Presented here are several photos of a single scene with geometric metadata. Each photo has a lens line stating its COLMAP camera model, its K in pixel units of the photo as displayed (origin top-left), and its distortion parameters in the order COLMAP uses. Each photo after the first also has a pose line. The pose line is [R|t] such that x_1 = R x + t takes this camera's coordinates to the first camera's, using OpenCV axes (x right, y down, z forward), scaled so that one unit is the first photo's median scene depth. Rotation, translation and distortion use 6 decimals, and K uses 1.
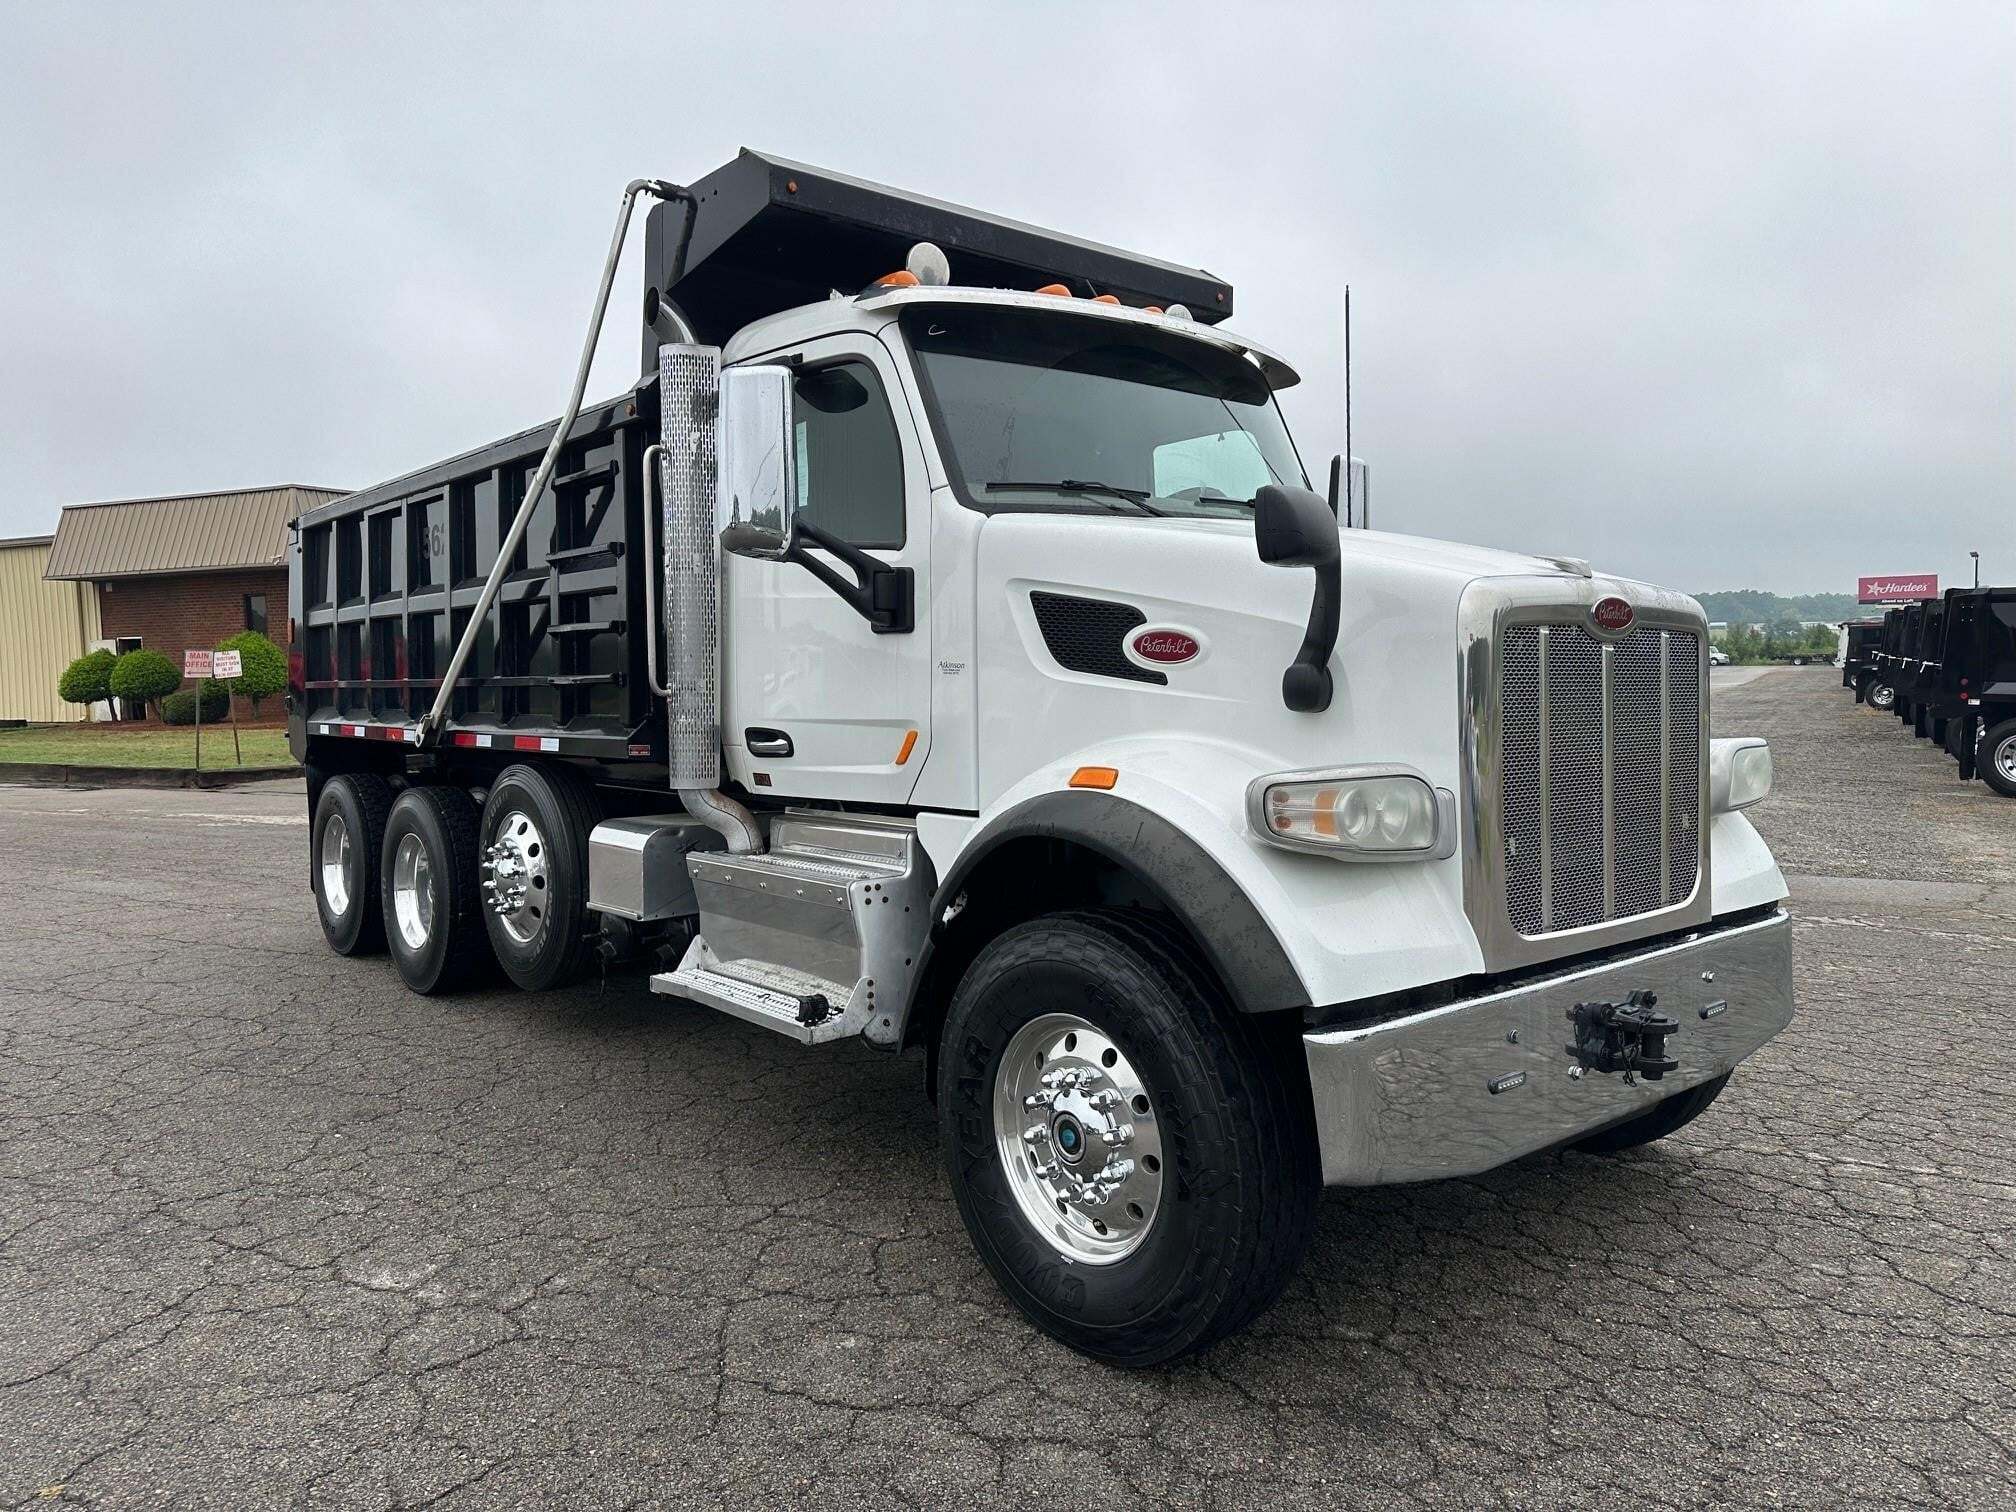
lens RADIAL K [[1426.8, 0, 1074.5], [0, 1426.8, 724.6], [0, 0, 1]] dist [0.072479, -0.003040]
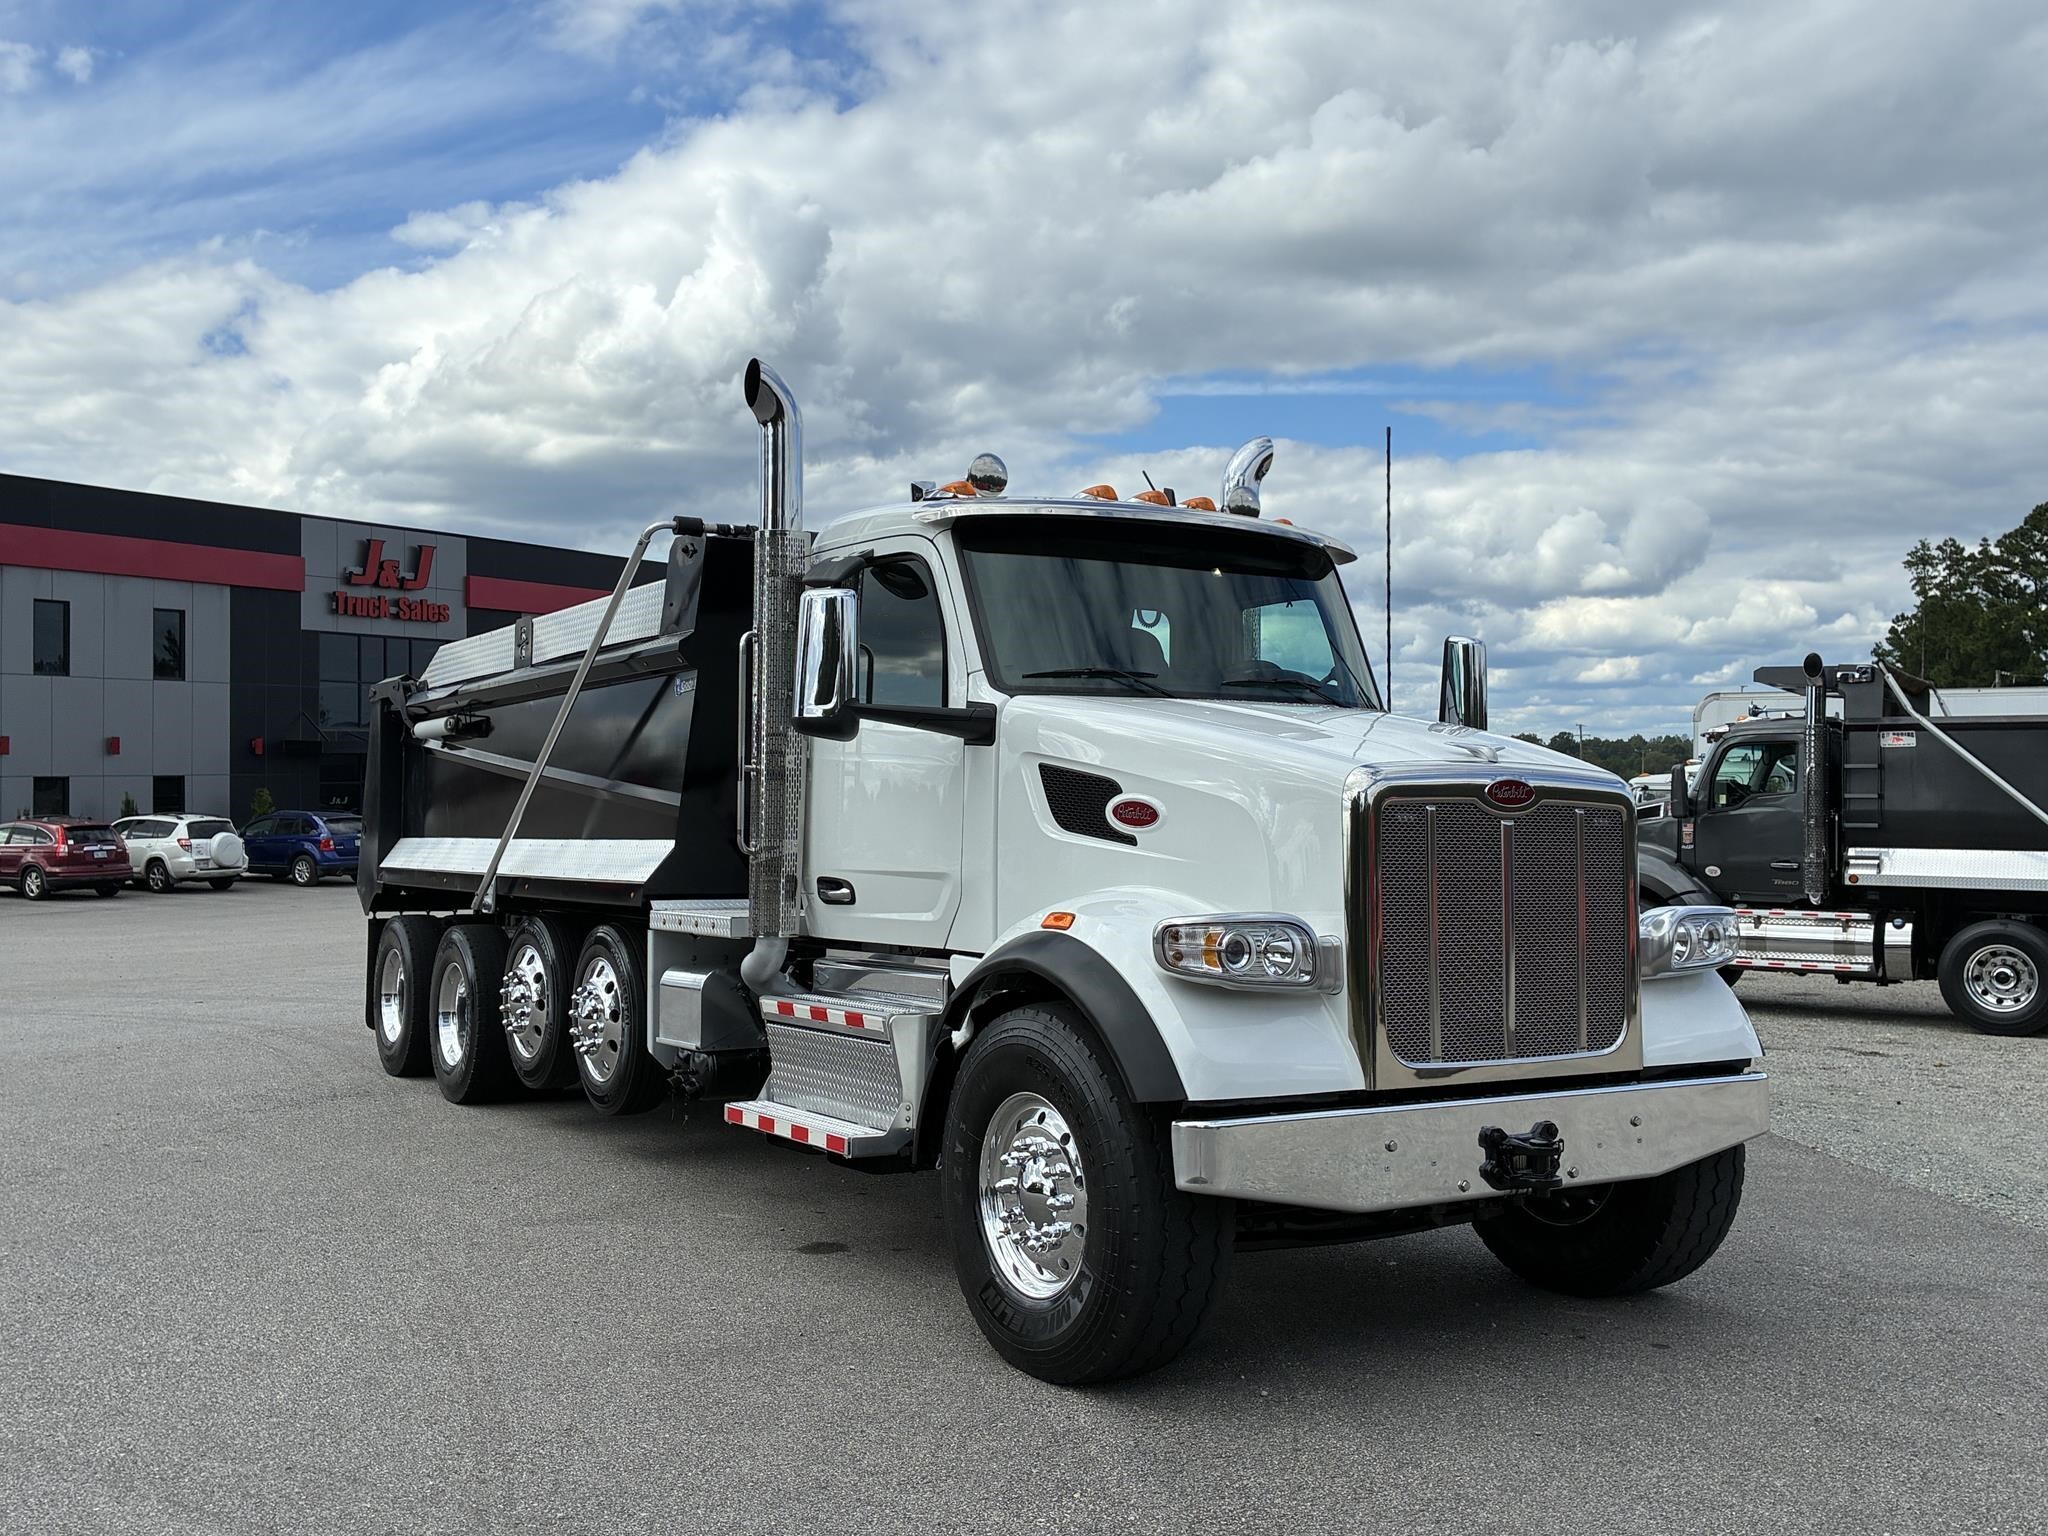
lens RADIAL K [[1807.4, 0, 1013.1], [0, 1807.4, 771.4], [0, 0, 1]] dist [0.011741, 0.008173]
pose [[0.986404, 0.012162, -0.163888, 0.184162], [-0.023824, 0.997306, -0.069383, 0.015090], [0.162602, 0.072344, 0.984036, -0.447092]]
